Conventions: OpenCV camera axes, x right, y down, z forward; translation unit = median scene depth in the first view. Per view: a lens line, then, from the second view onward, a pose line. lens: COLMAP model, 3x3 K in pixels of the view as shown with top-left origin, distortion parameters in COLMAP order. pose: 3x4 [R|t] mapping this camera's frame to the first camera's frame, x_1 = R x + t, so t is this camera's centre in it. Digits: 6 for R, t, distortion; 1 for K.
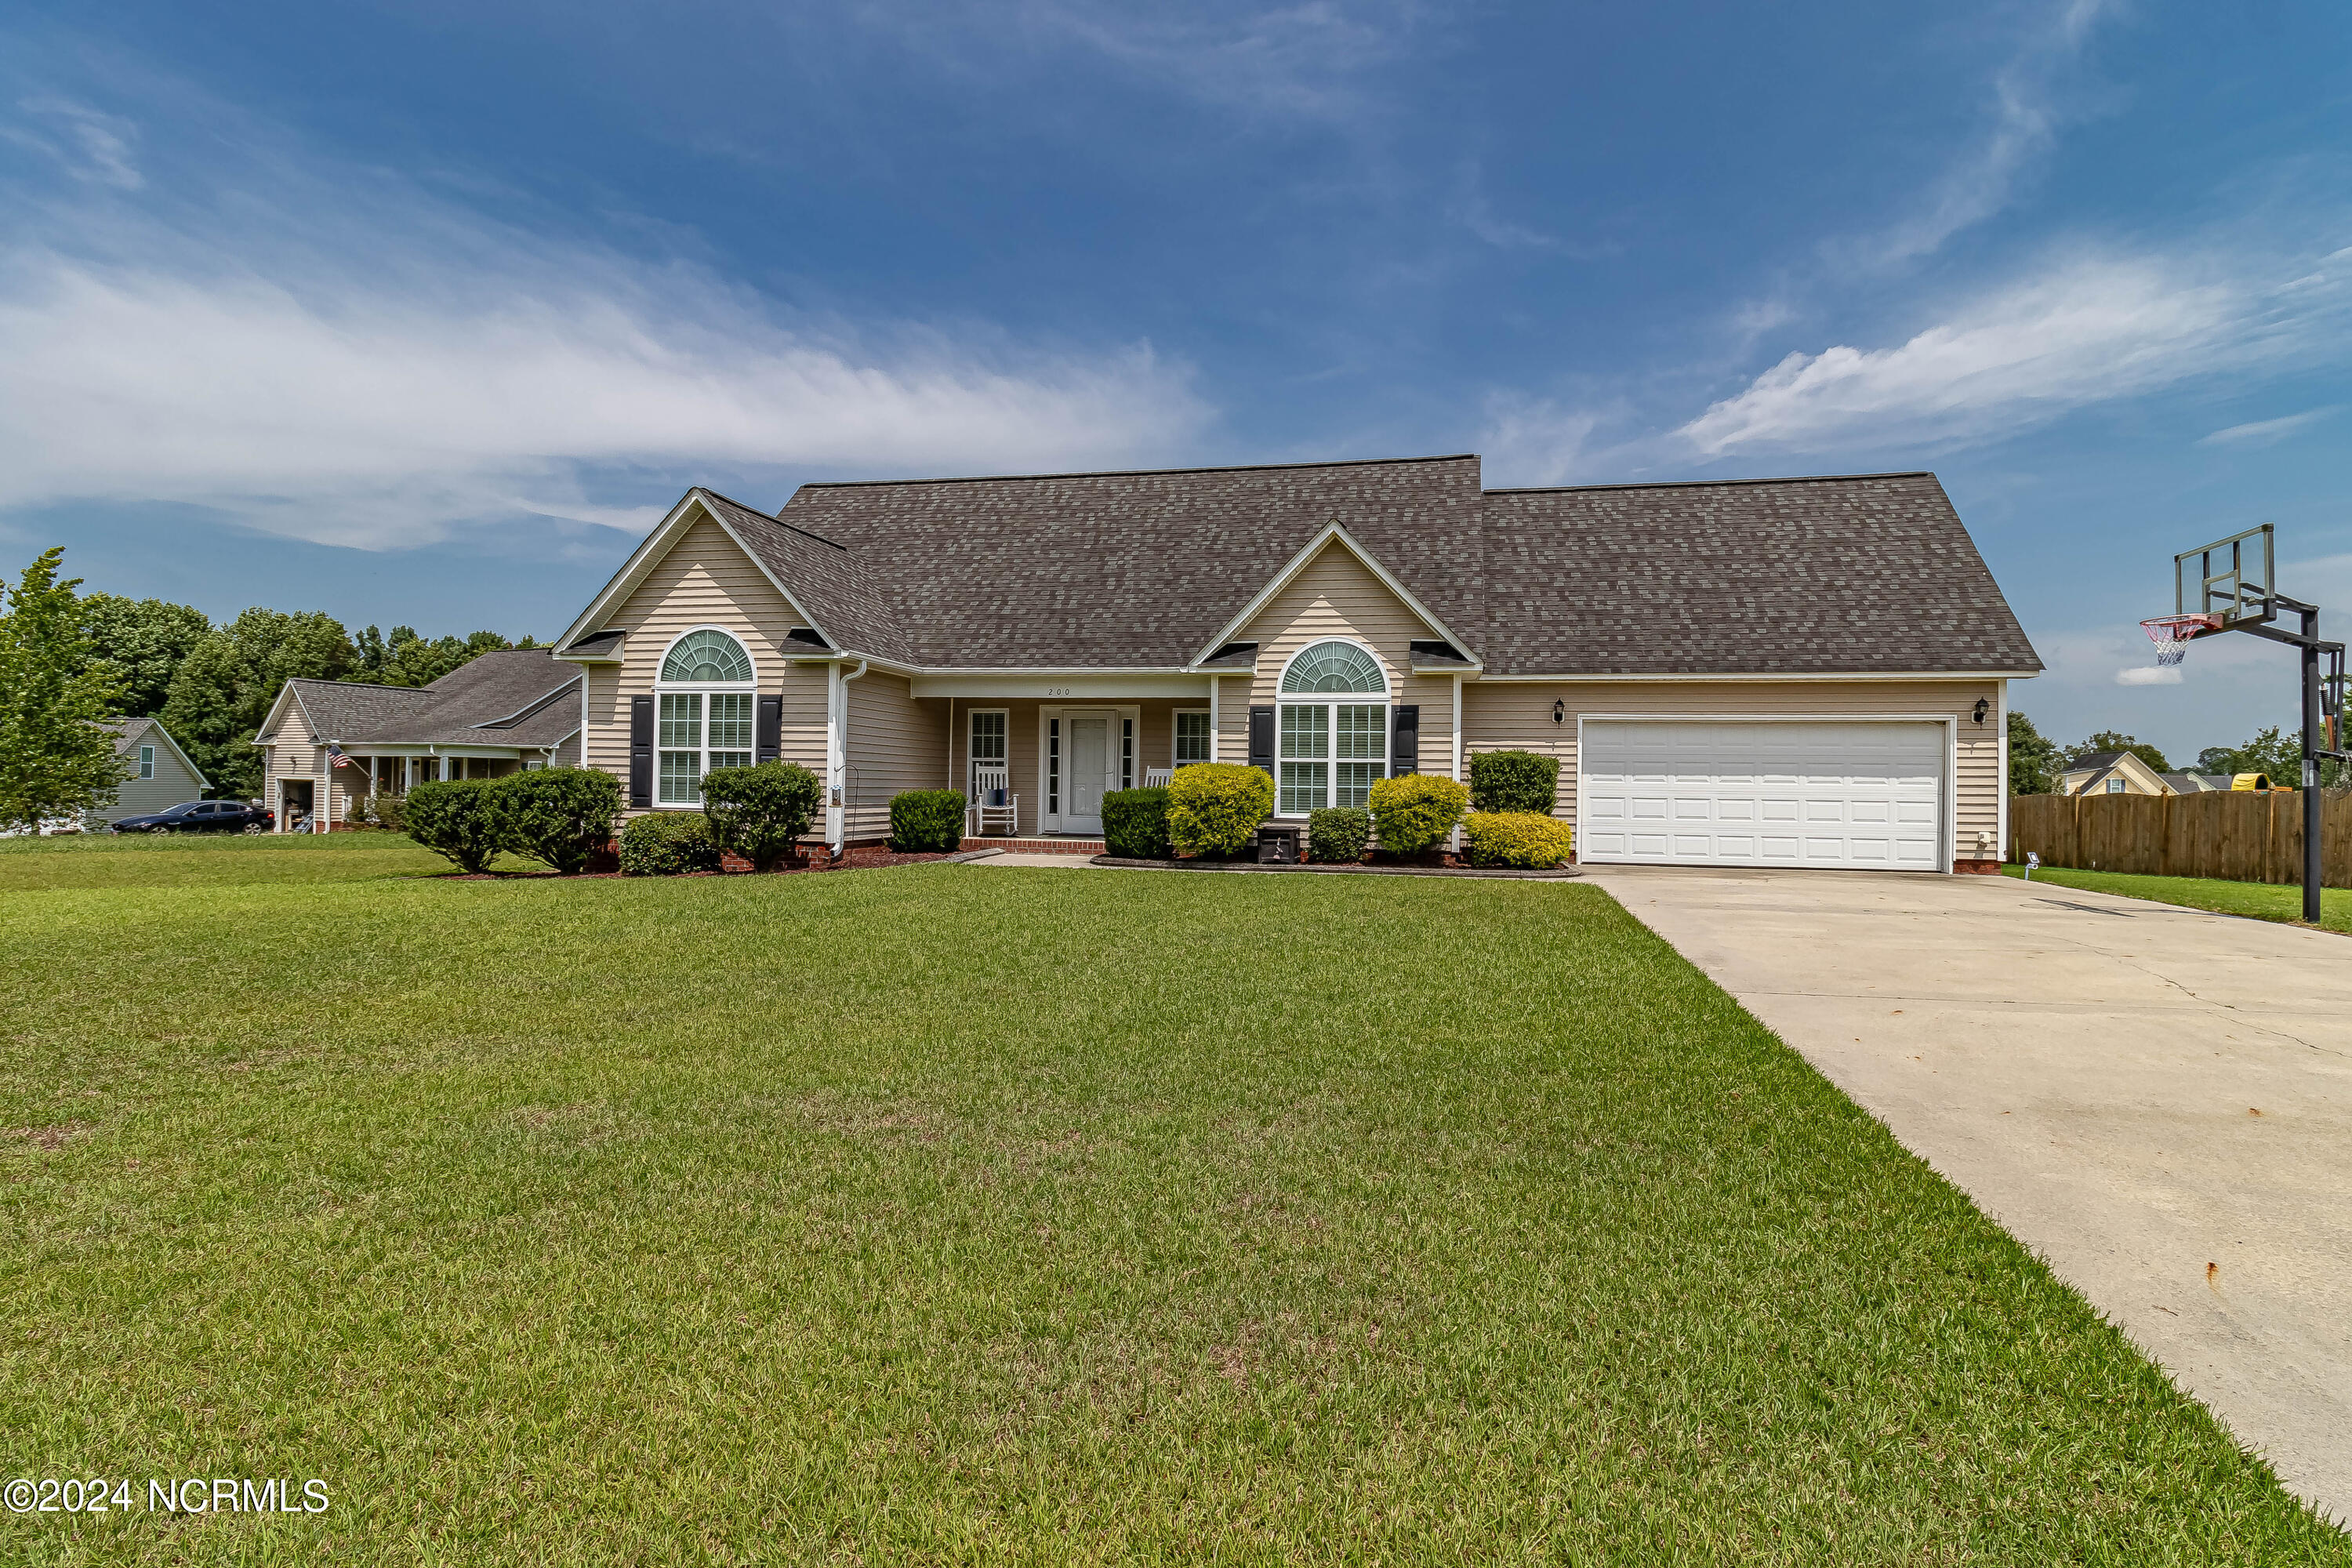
lens RADIAL K [[1129.4, 0, 1115.8], [0, 1129.4, 712.4], [0, 0, 1]] dist [-0.015392, -0.000787]
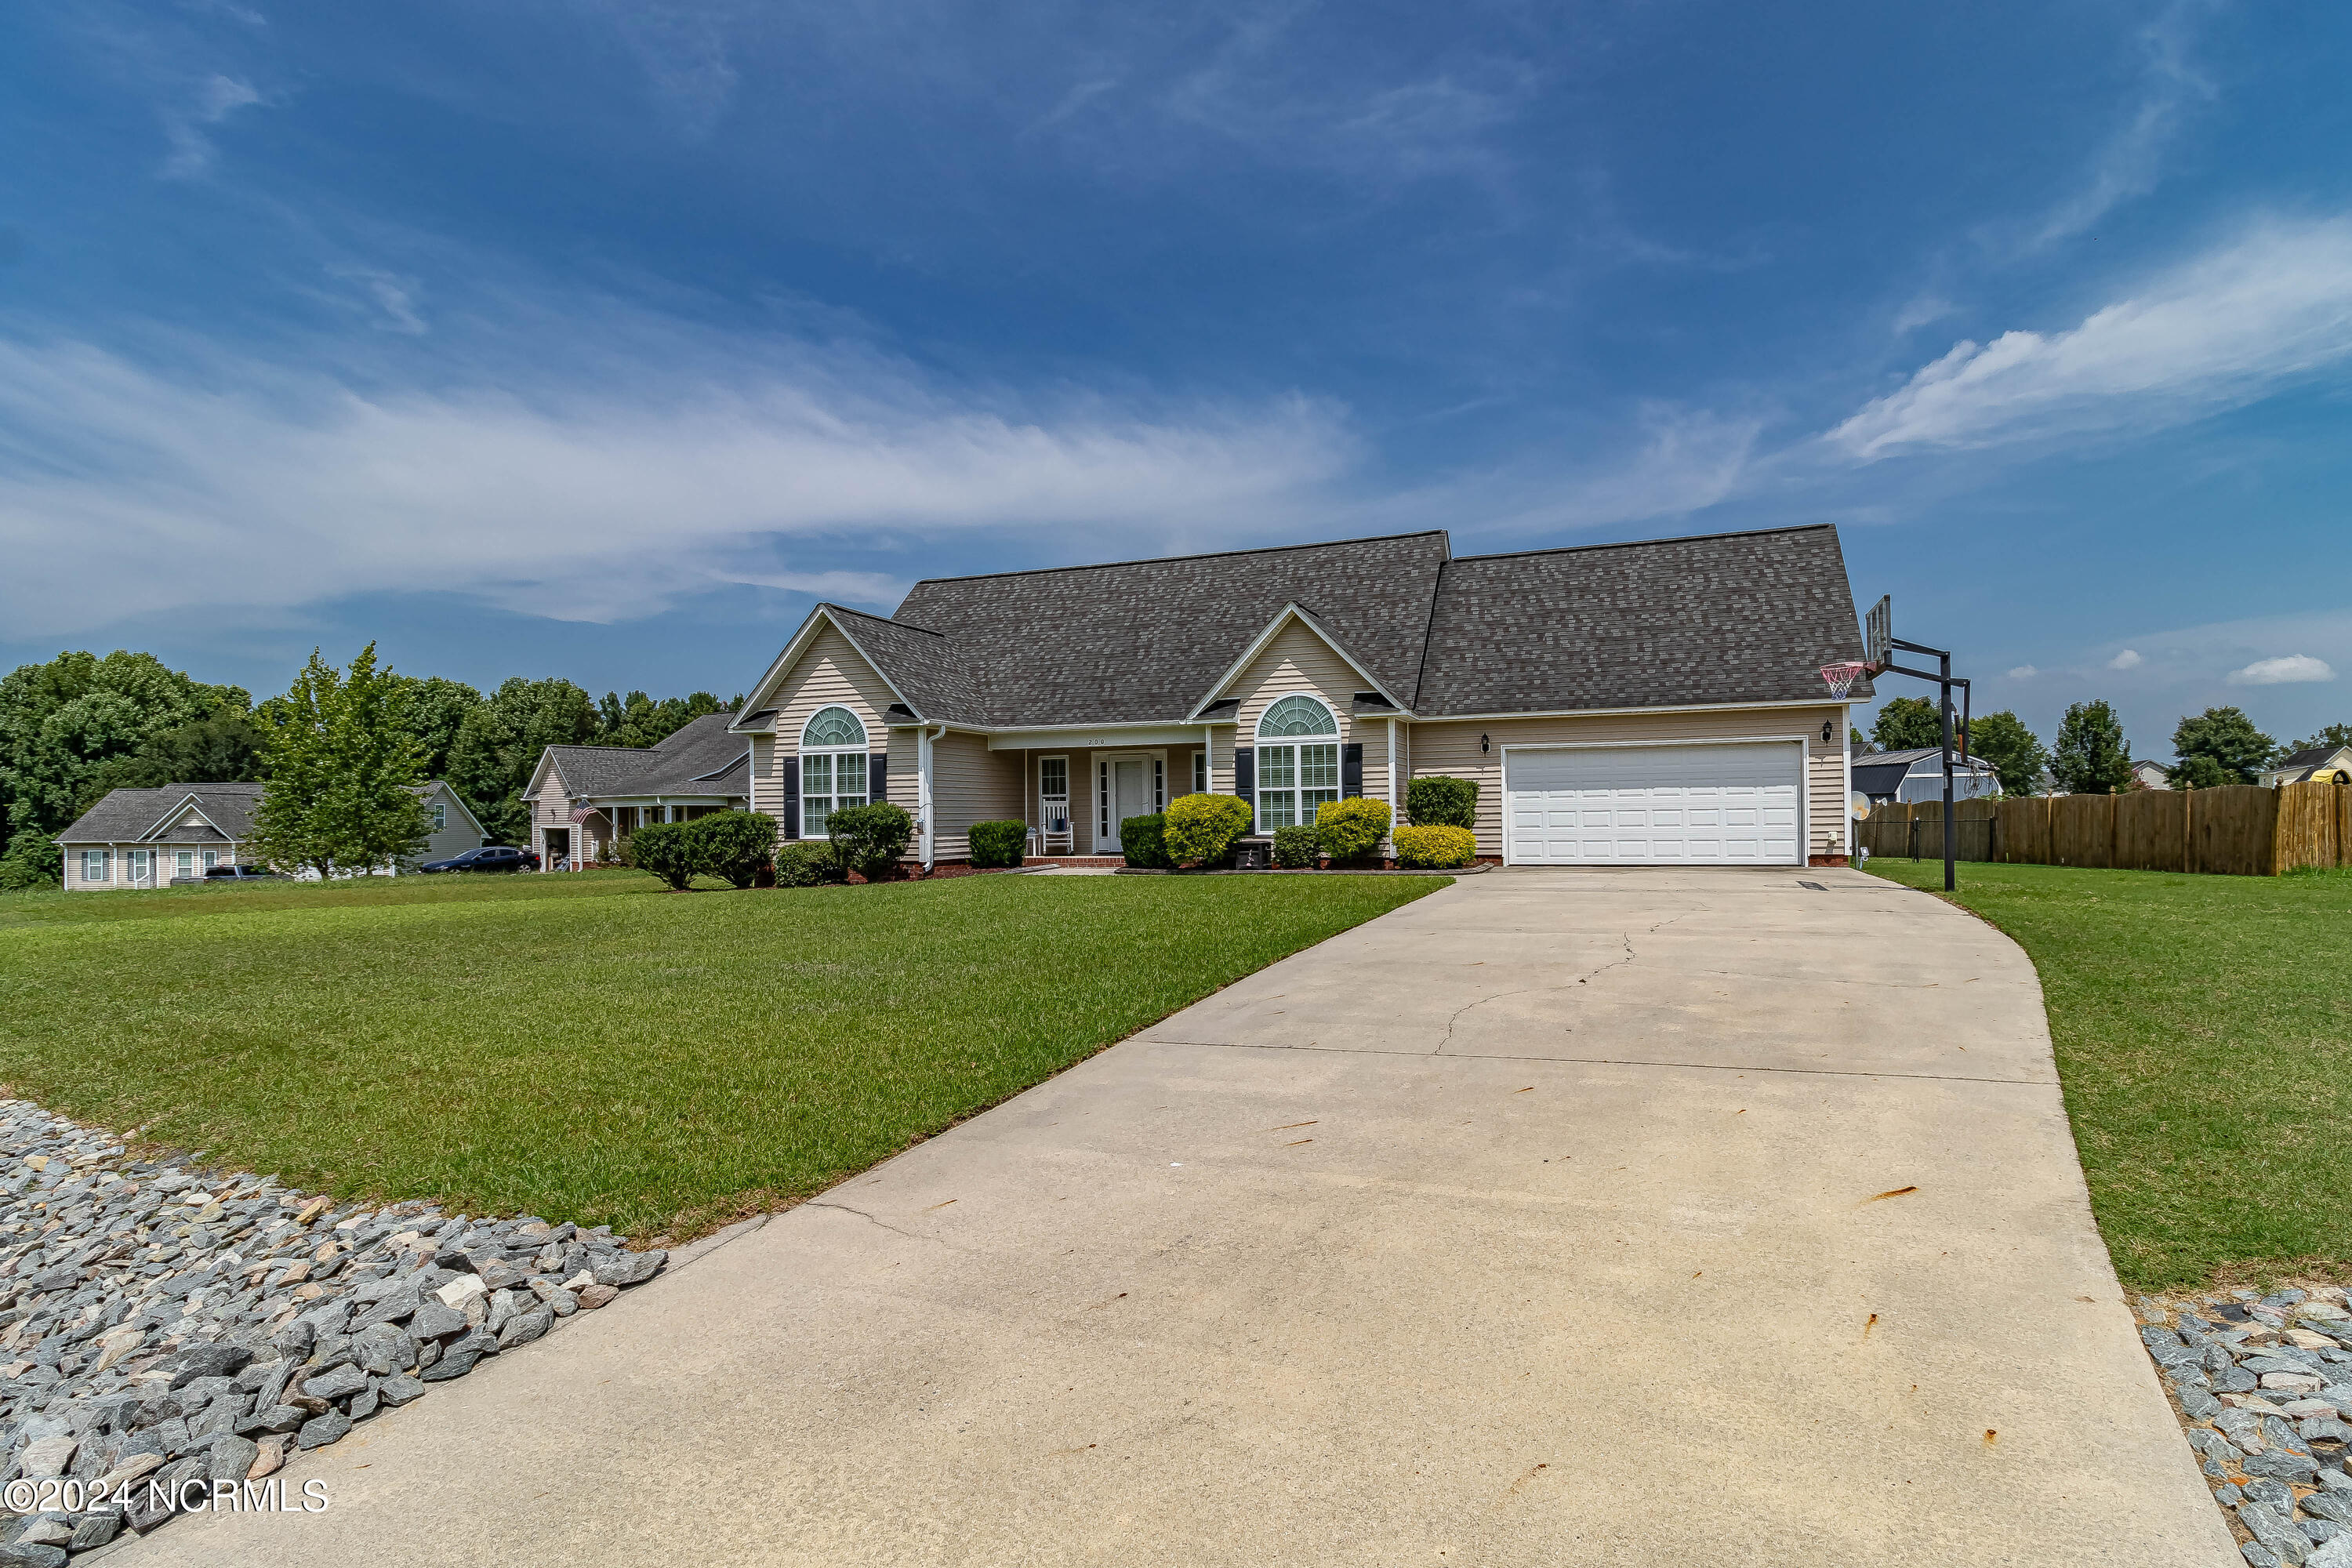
lens RADIAL K [[1115.9, 0, 1124.0], [0, 1115.9, 738.2], [0, 0, 1]] dist [-0.019449, -0.001138]
pose [[0.987329, -0.038476, -0.153954, 0.186225], [0.037635, 0.999256, -0.008372, -0.011179], [0.154161, 0.002472, 0.988043, -0.268498]]
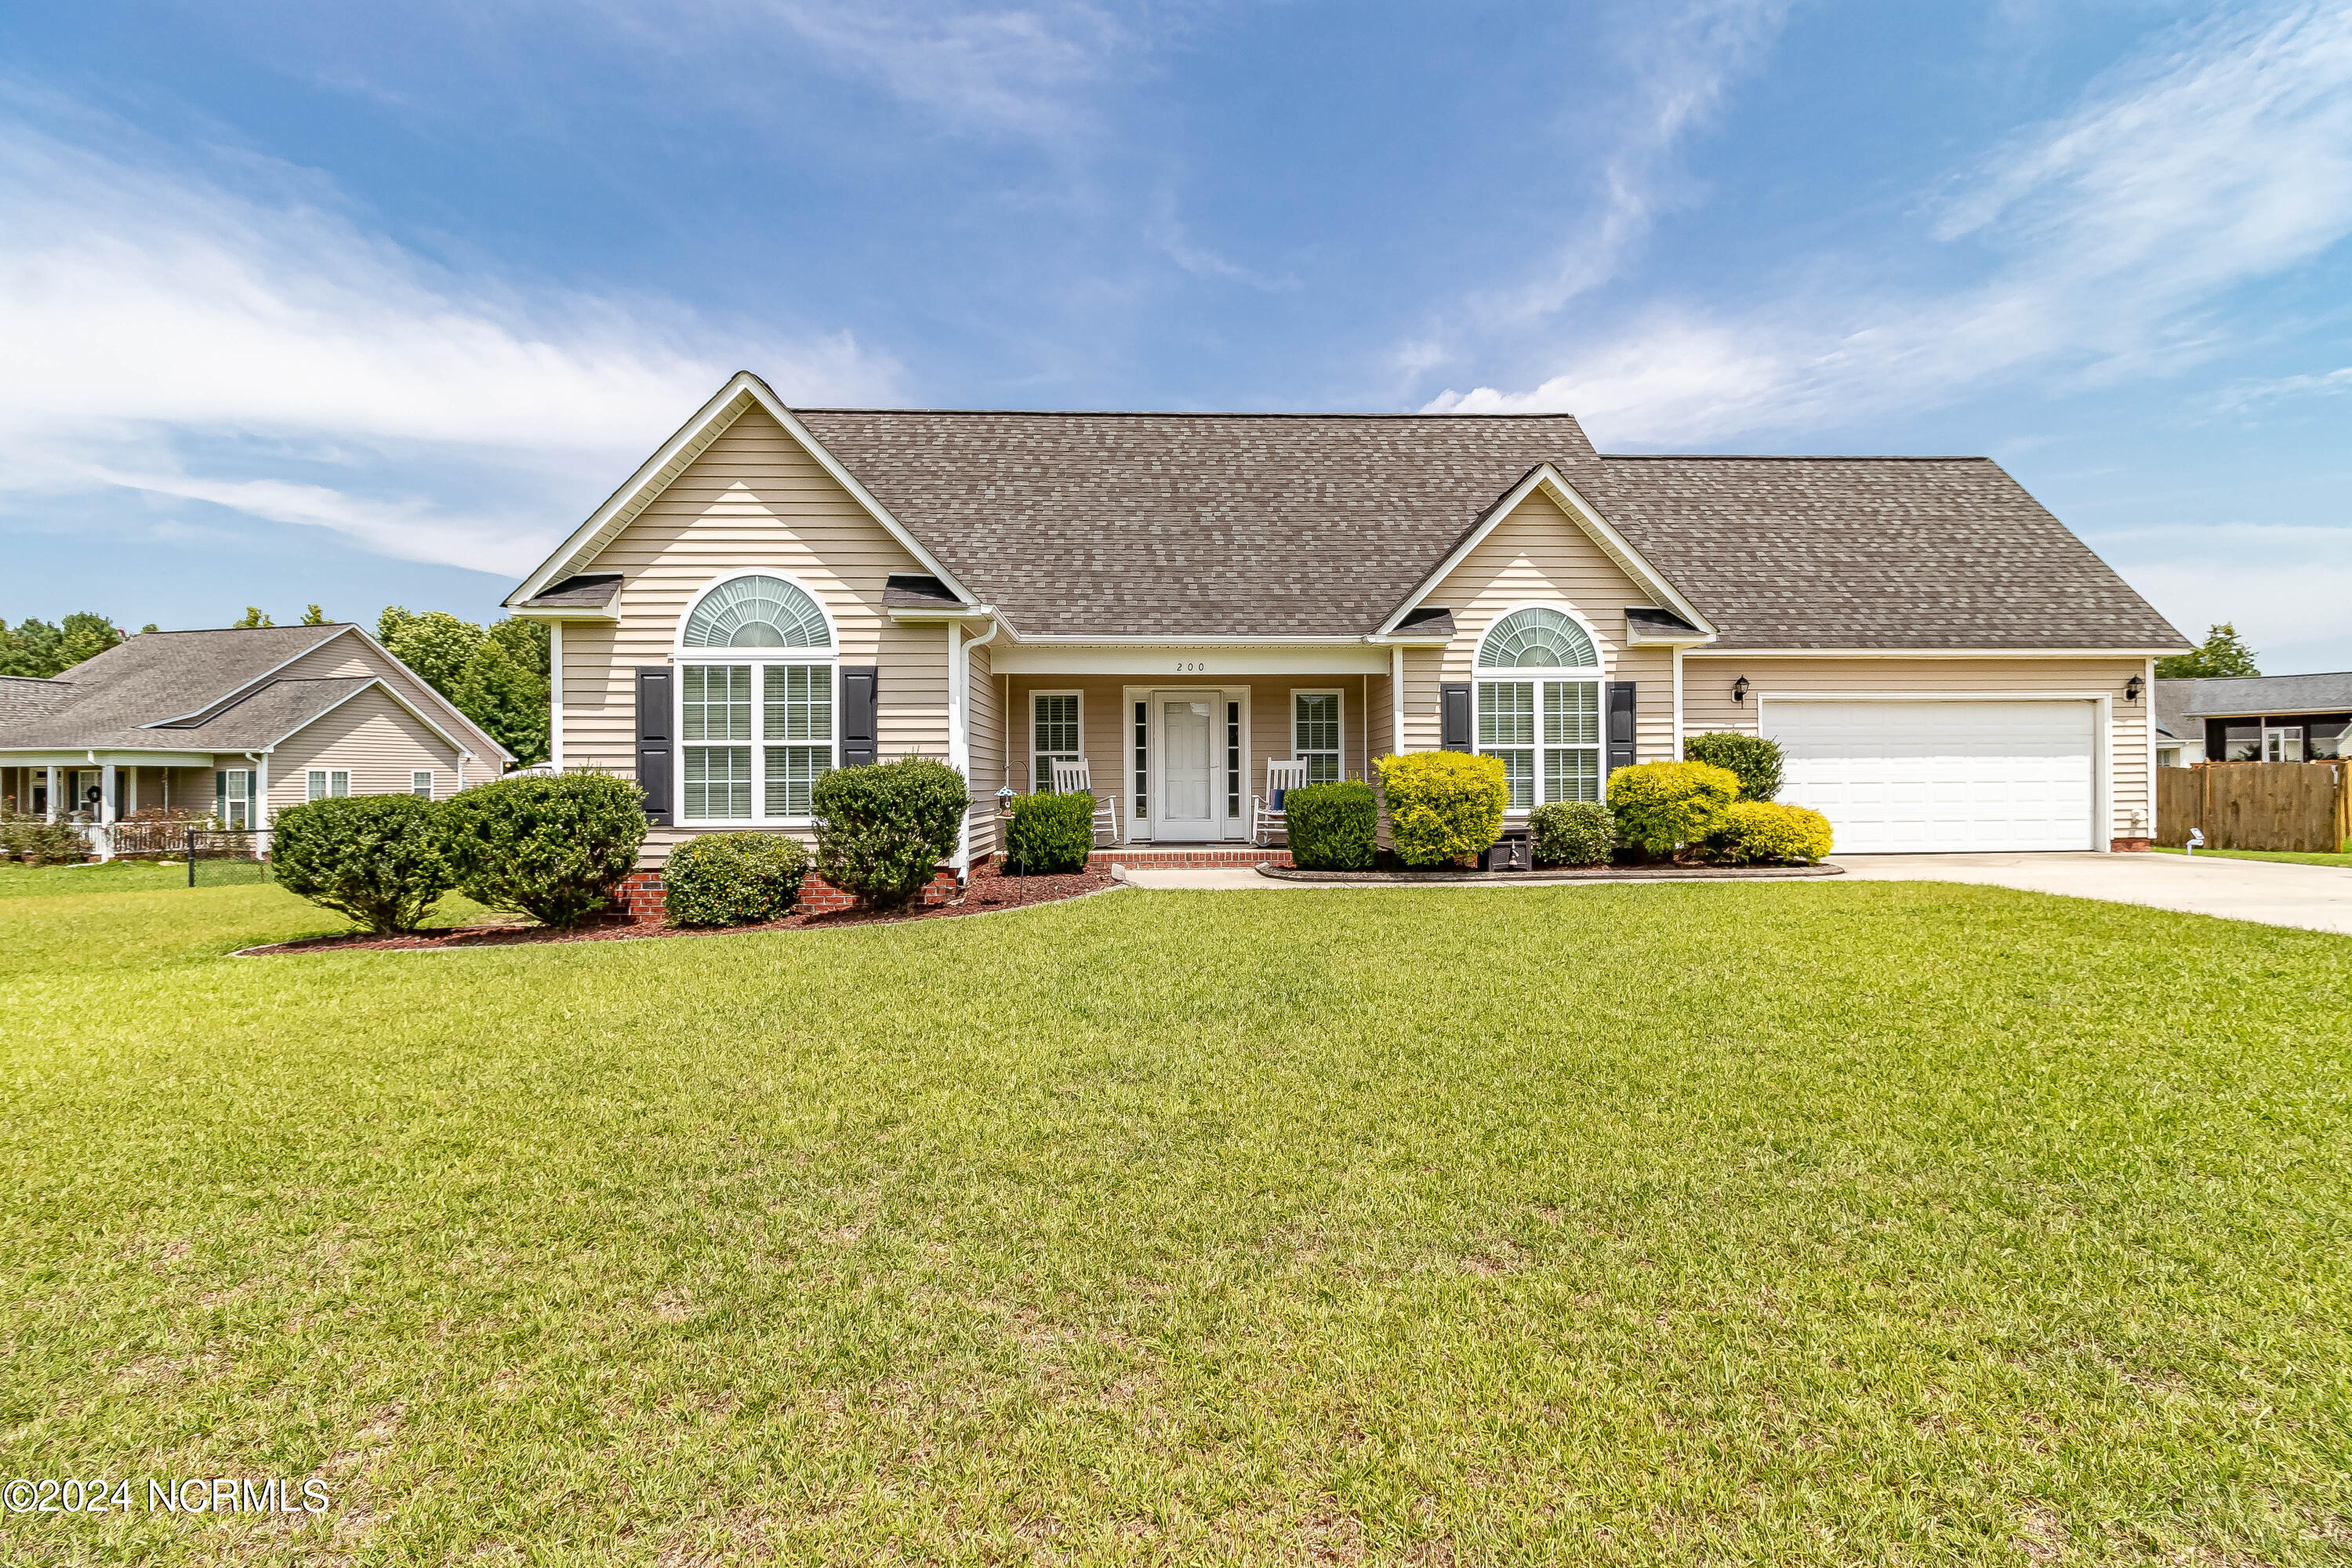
lens RADIAL K [[1100.1, 0, 1108.3], [0, 1100.1, 737.2], [0, 0, 1]] dist [-0.013592, -0.000466]
pose [[0.965850, -0.010742, 0.258878, -0.326177], [0.004626, 0.999696, 0.024224, 0.013164], [-0.259060, -0.022199, 0.965606, 0.269756]]
